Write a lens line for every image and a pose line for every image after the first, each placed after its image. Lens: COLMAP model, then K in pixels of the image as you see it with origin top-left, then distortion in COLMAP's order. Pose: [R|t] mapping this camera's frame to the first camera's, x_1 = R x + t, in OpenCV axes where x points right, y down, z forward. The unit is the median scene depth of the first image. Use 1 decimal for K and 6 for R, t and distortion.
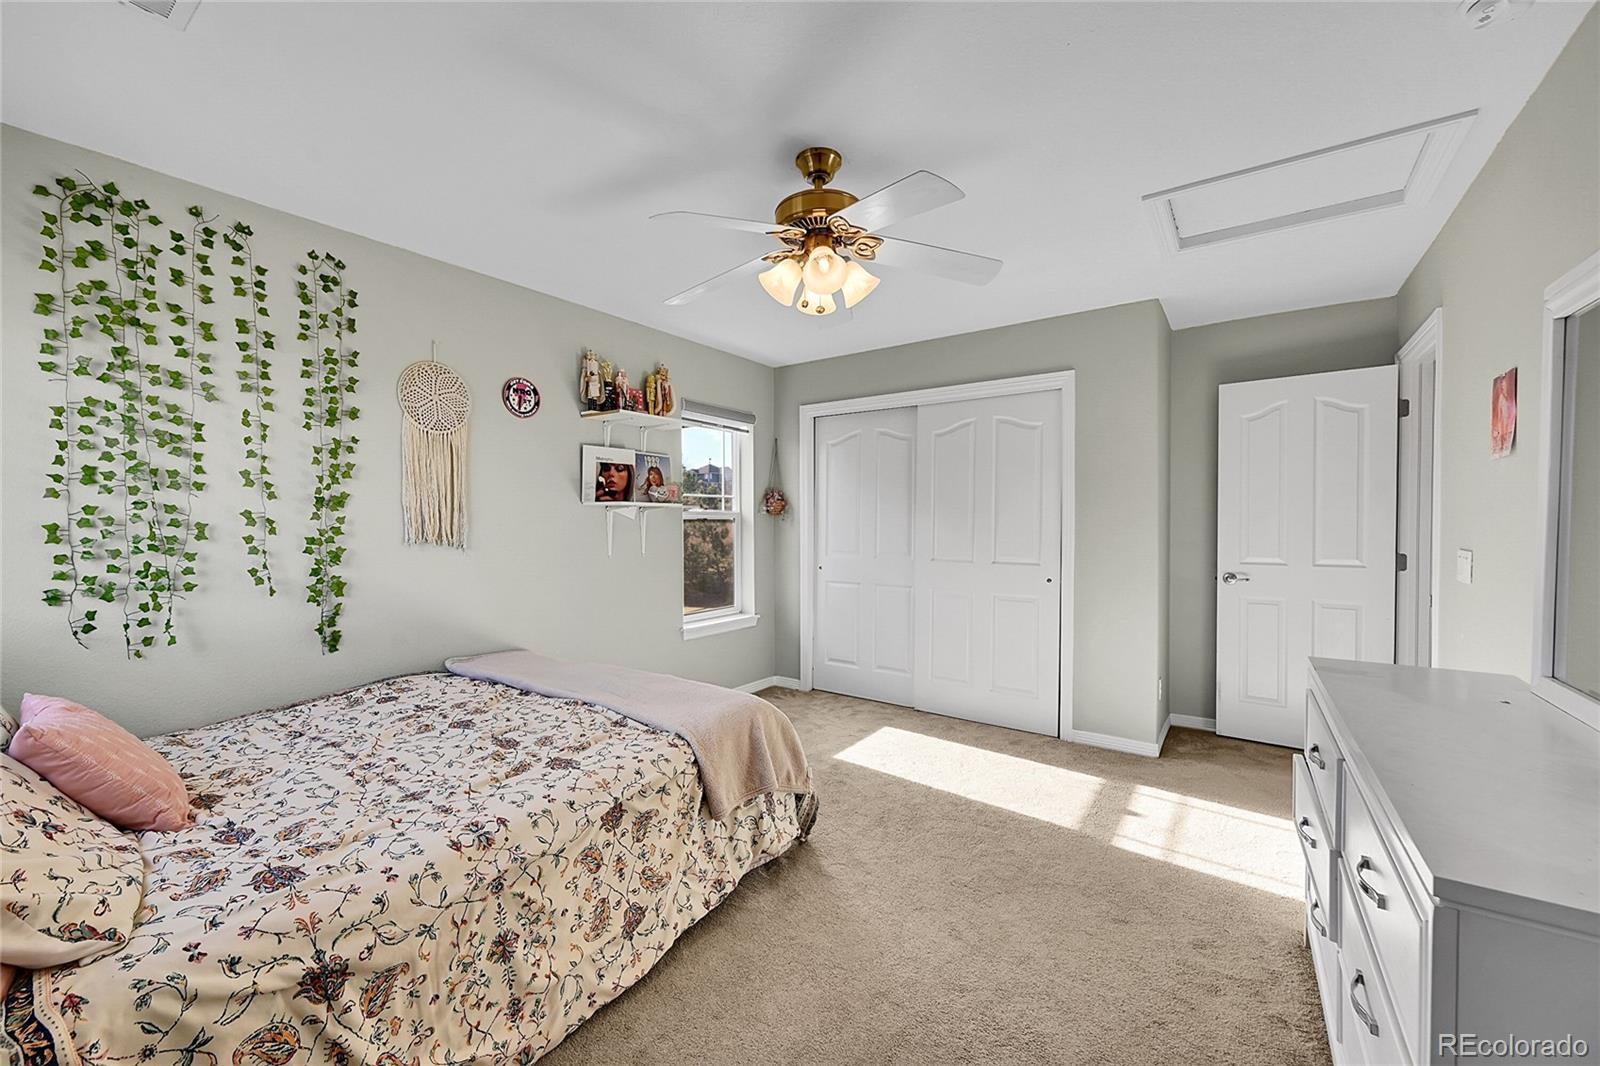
lens RADIAL K [[627.0, 0, 800.4], [0, 627.0, 528.9], [0, 0, 1]] dist [-0.001107, -0.000266]
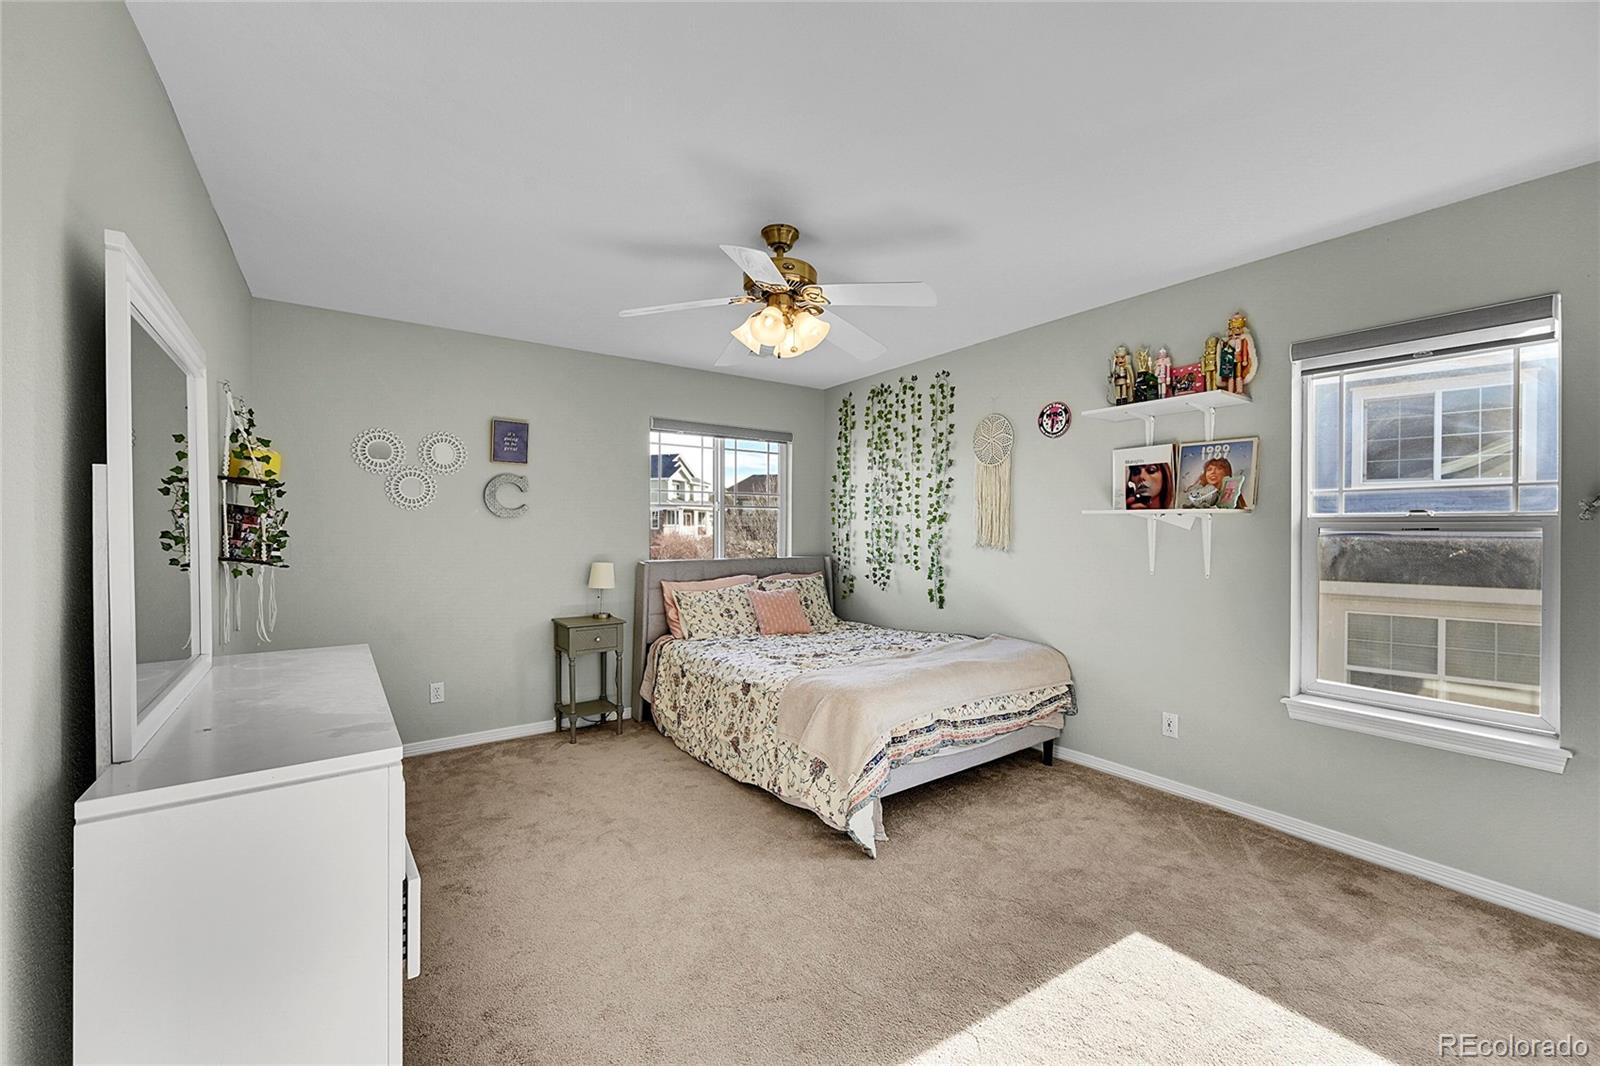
lens RADIAL K [[627.0, 0, 801.5], [0, 627.0, 533.2], [0, 0, 1]] dist [-0.001107, -0.000266]
pose [[-0.324035, 0.004989, -0.946032, 0.941825], [-0.017926, 0.999774, 0.011412, -0.016615], [0.945875, 0.020656, -0.323872, 1.175132]]
